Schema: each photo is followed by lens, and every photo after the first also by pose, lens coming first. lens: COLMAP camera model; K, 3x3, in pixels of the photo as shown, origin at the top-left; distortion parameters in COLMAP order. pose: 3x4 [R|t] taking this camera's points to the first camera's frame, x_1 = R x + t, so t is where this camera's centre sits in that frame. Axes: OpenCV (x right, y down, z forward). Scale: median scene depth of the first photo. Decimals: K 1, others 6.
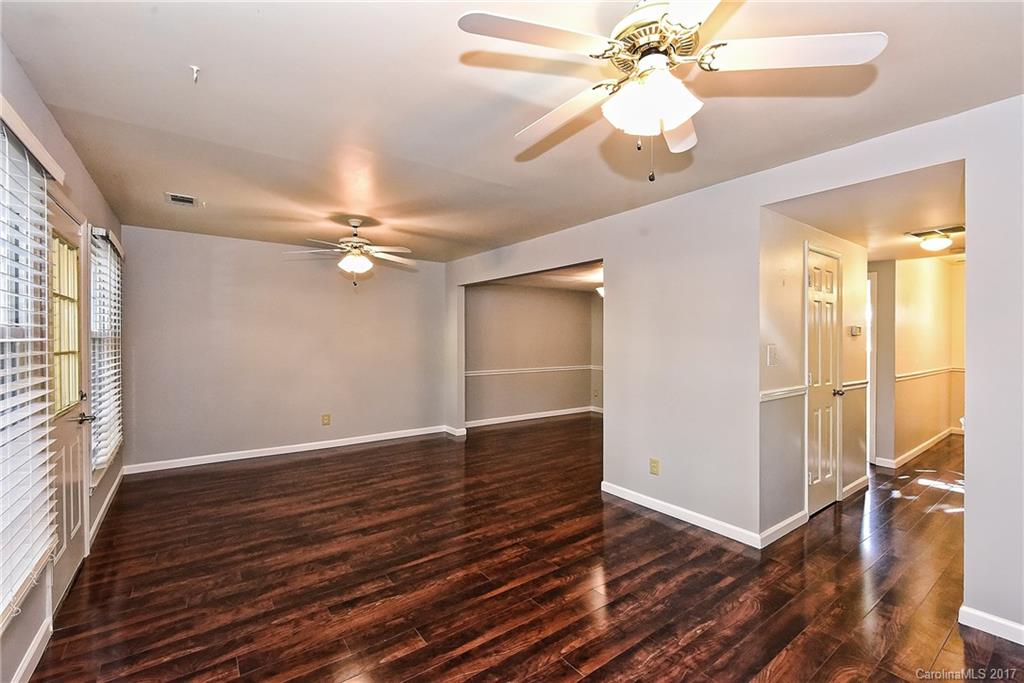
lens RADIAL K [[437.9, 0, 512.0], [0, 437.9, 341.5], [0, 0, 1]] dist [0.000990, -0.003046]
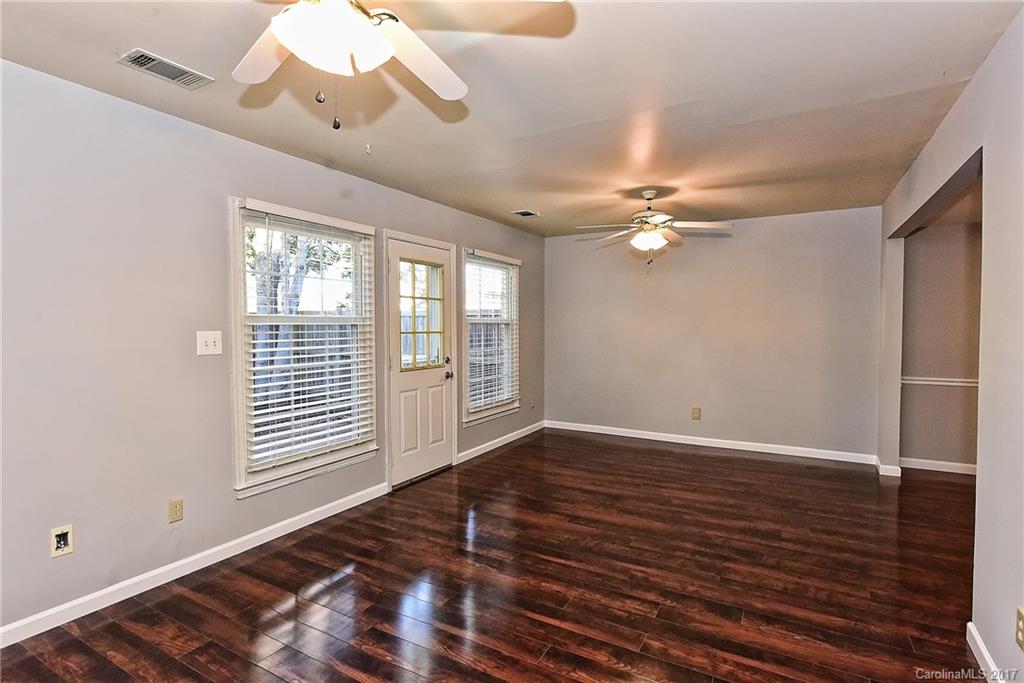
lens RADIAL K [[496.5, 0, 516.2], [0, 496.5, 341.9], [0, 0, 1]] dist [-0.001422, -0.000338]
pose [[0.410142, 0.029862, -0.911533, 0.600155], [-0.005402, 0.999526, 0.030314, 0.003288], [0.912006, -0.007509, 0.410109, 0.415886]]
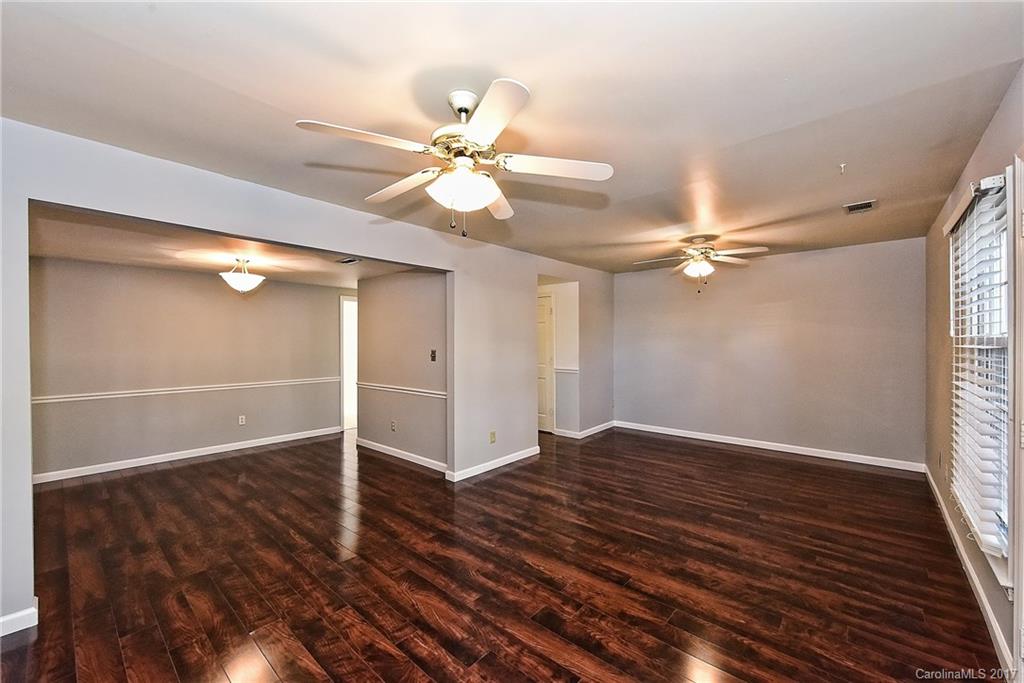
lens RADIAL K [[407.4, 0, 513.7], [0, 407.4, 339.5], [0, 0, 1]] dist [-0.000598, -0.000198]
pose [[-0.219245, -0.000364, 0.975670, -1.017437], [0.009303, 0.999954, 0.002463, -0.022054], [-0.975625, 0.009617, -0.219232, 1.332866]]
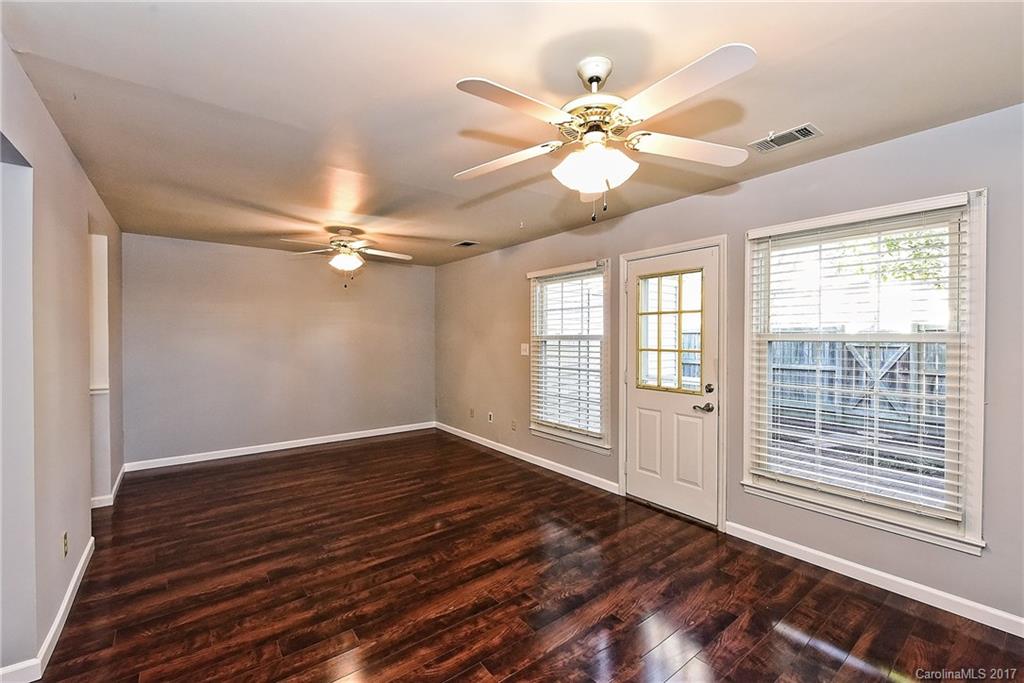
lens RADIAL K [[428.9, 0, 516.3], [0, 428.9, 340.5], [0, 0, 1]] dist [0.000099, -0.000180]
pose [[-0.999433, 0.001406, -0.033645, -0.342005], [0.000793, 0.999833, 0.018231, -0.025158], [0.033665, 0.018194, -0.999268, 1.804575]]
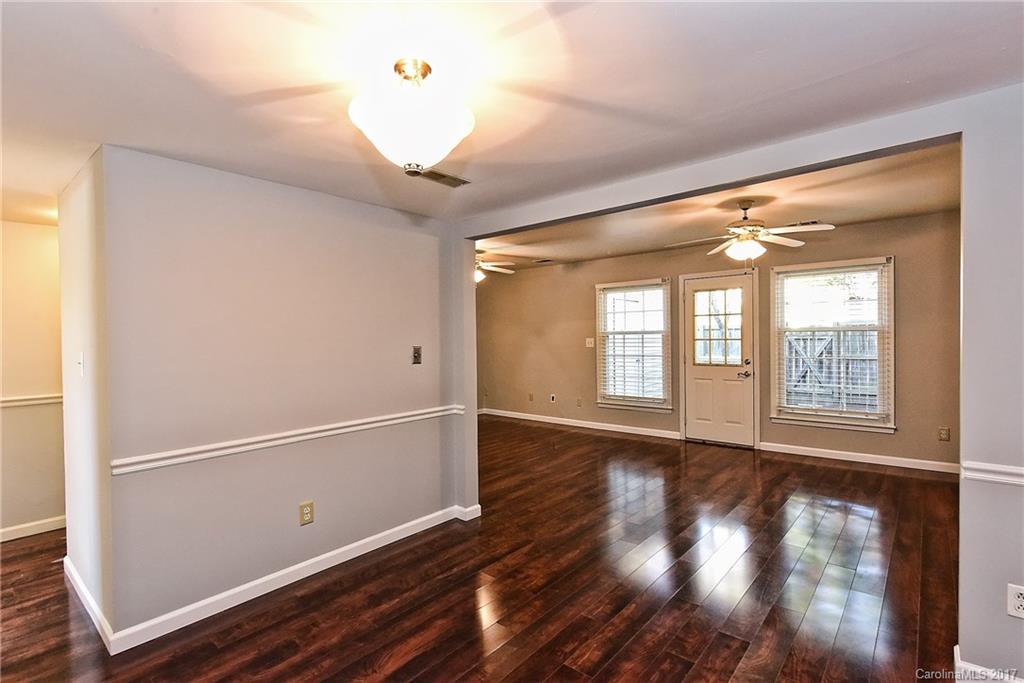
lens RADIAL K [[486.4, 0, 512.0], [0, 486.4, 341.5], [0, 0, 1]] dist [-0.004143, -0.000800]
pose [[-0.973209, 0.015750, -0.229382, 0.442112], [0.011848, 0.999761, 0.018376, -0.016002], [0.229617, 0.015166, -0.973163, 2.384694]]
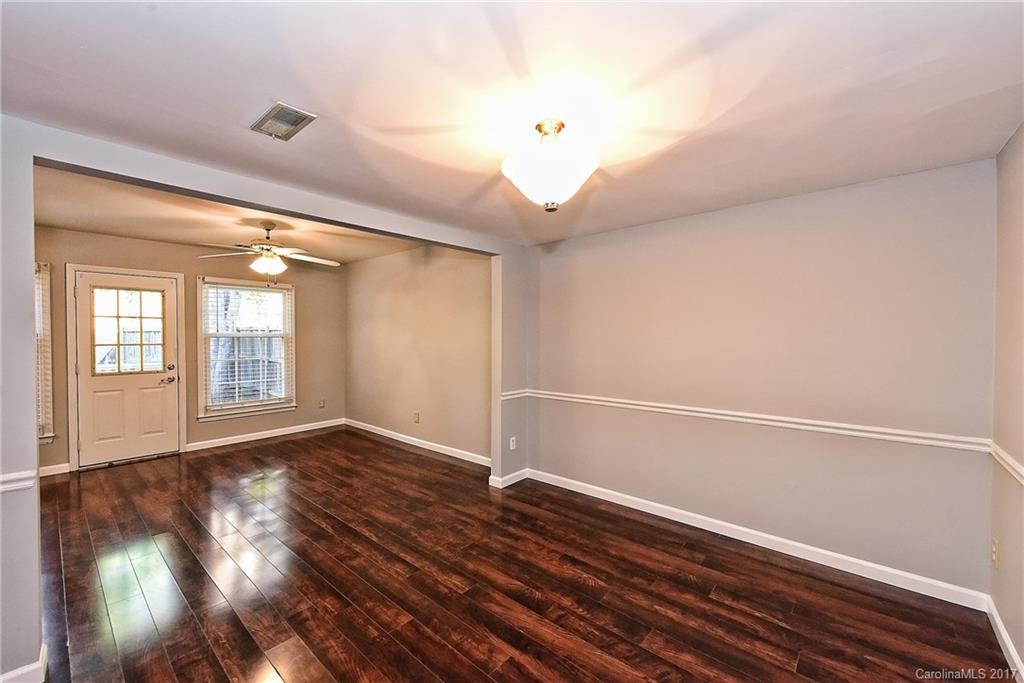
lens RADIAL K [[407.4, 0, 513.7], [0, 407.4, 339.5], [0, 0, 1]] dist [-0.000598, -0.000198]
pose [[0.222881, 0.005507, -0.974830, 0.914896], [-0.004528, 0.999979, 0.004614, -0.010574], [0.974835, 0.003385, 0.222902, 1.723404]]
